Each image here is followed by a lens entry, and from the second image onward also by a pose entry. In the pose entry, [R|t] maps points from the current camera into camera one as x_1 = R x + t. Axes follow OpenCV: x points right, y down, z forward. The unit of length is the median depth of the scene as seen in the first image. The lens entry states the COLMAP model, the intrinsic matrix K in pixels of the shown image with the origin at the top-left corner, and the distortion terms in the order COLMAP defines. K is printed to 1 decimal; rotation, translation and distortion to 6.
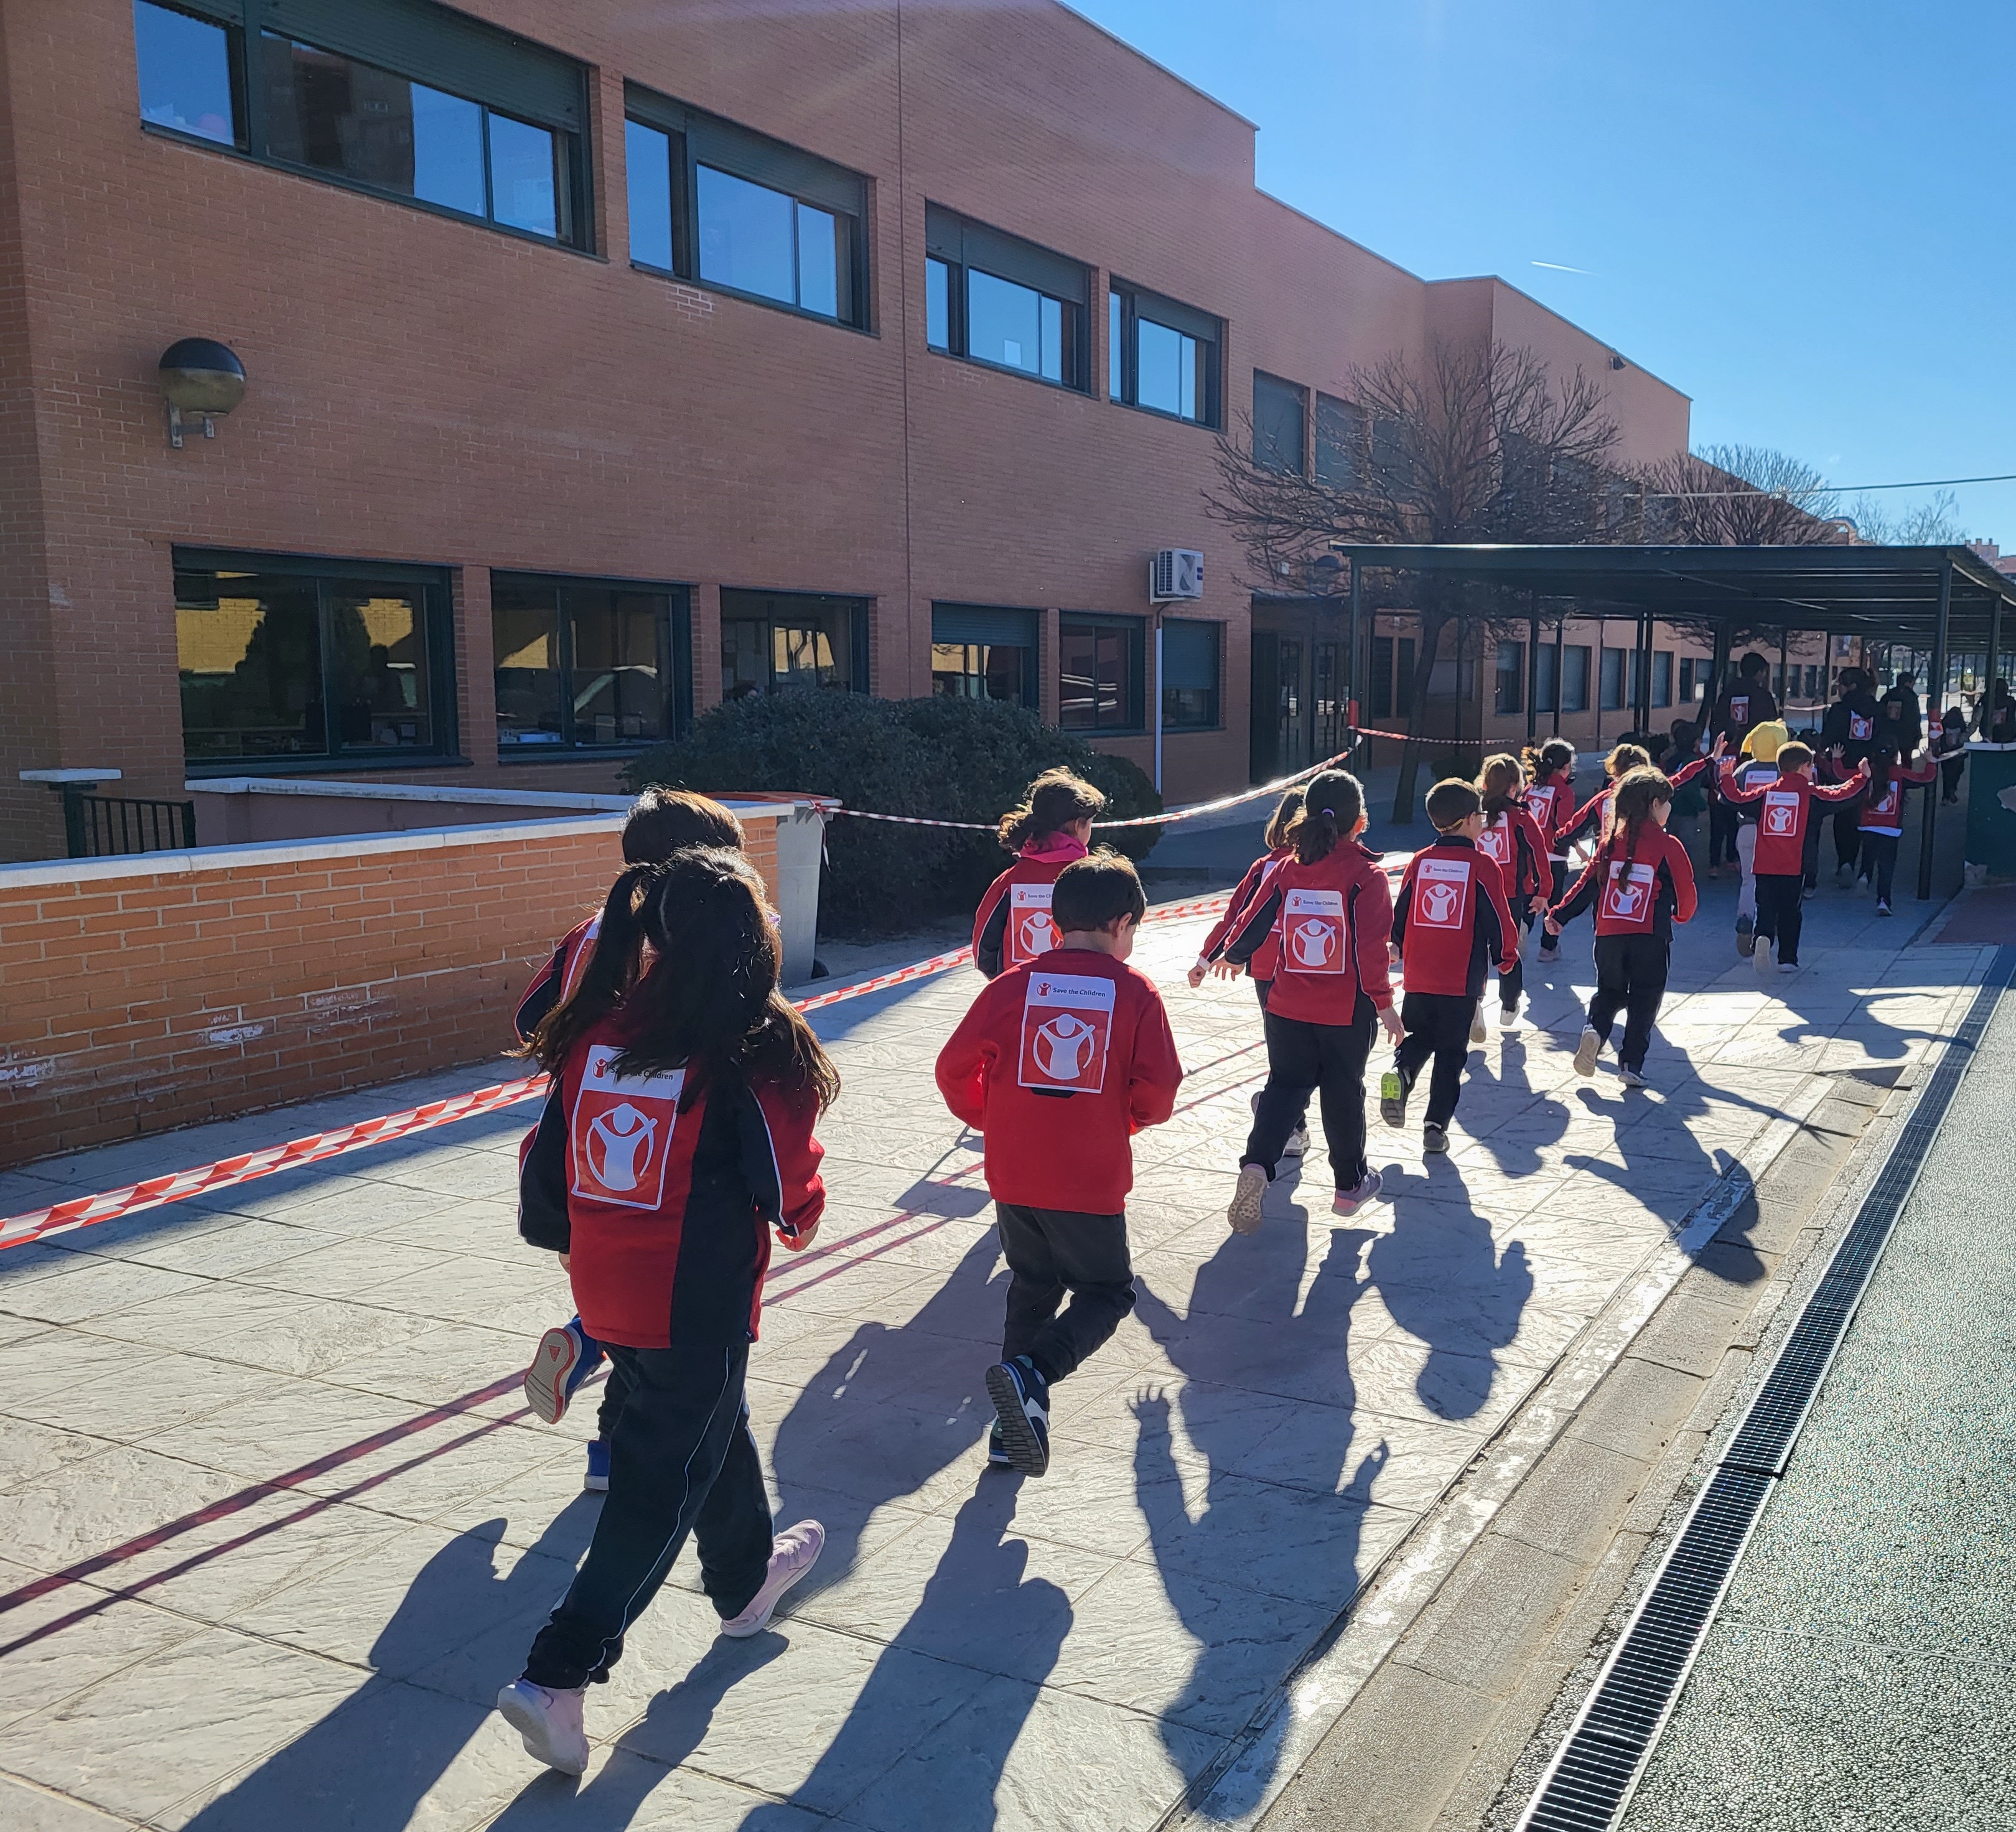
lens RADIAL K [[1956.5, 0, 1194.0], [0, 1956.5, 921.4], [0, 0, 1]] dist [0.038467, 0.005084]
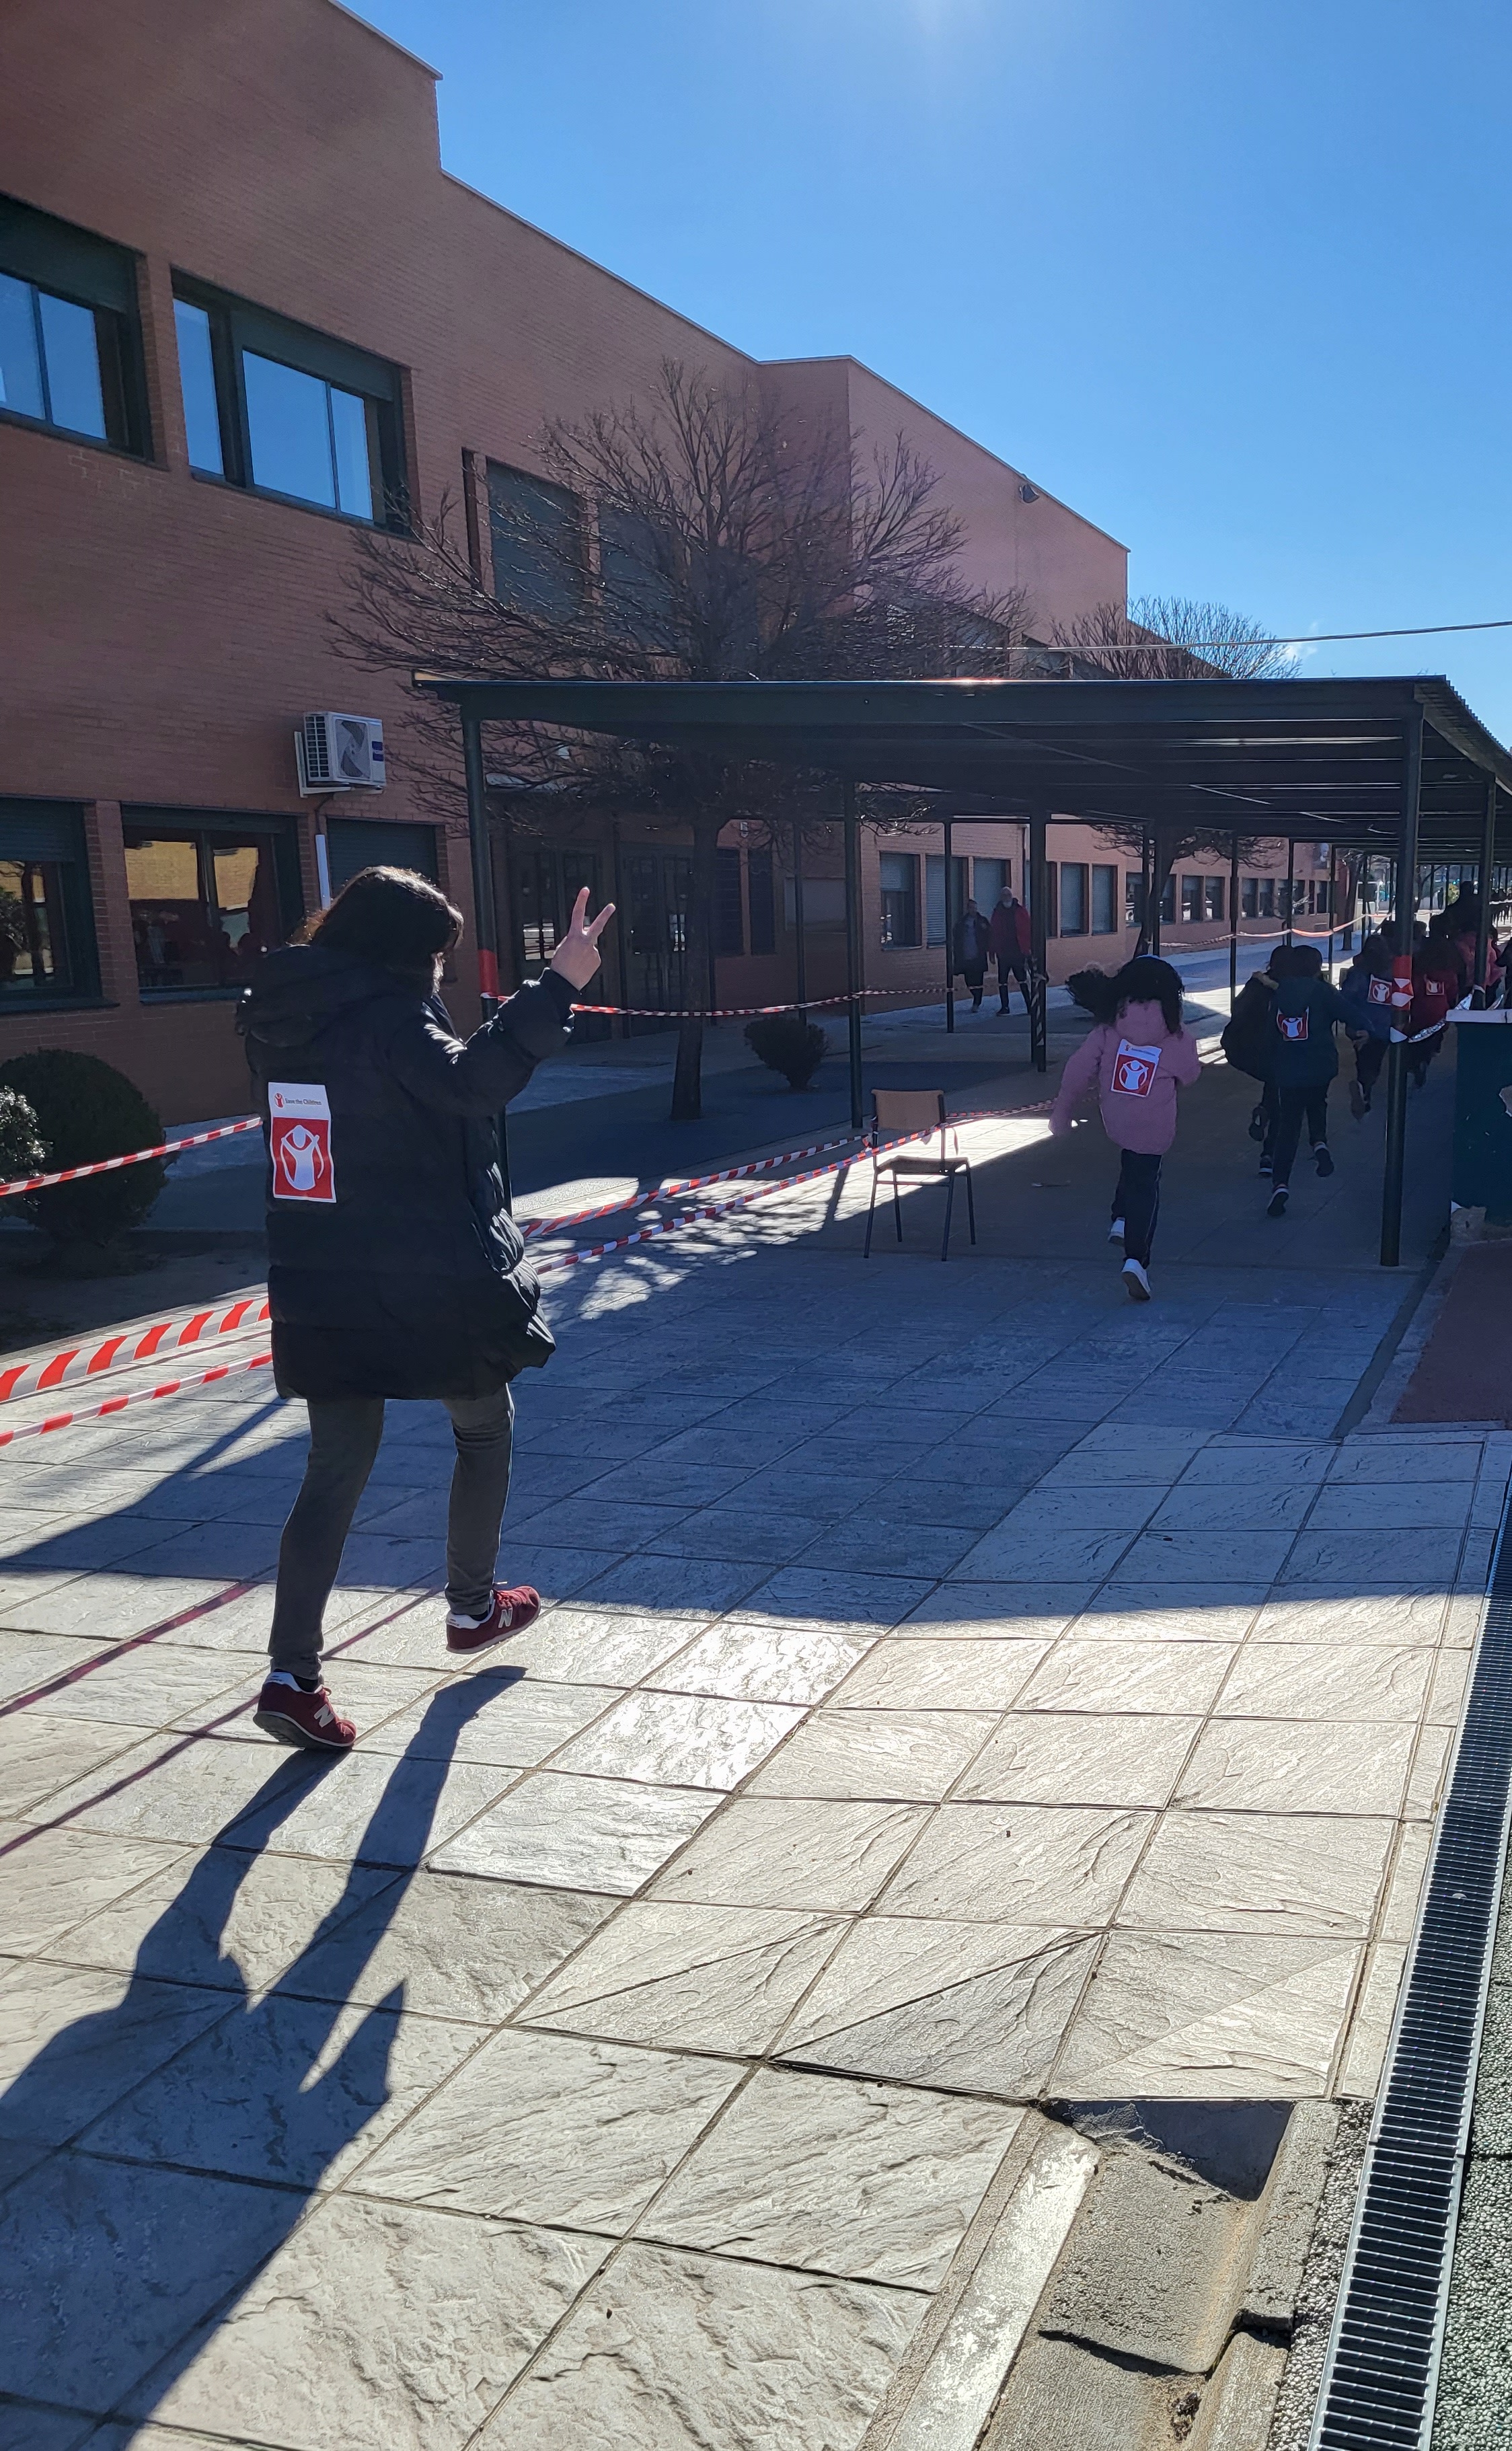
lens RADIAL K [[2188.1, 0, 1021.0], [0, 2188.1, 1356.0], [0, 0, 1]] dist [0.065715, -0.065639]
pose [[0.983596, -0.048786, 0.173662, 0.082034], [0.034424, 0.995805, 0.084776, -0.027563], [-0.177069, -0.077408, 0.981150, 0.204813]]
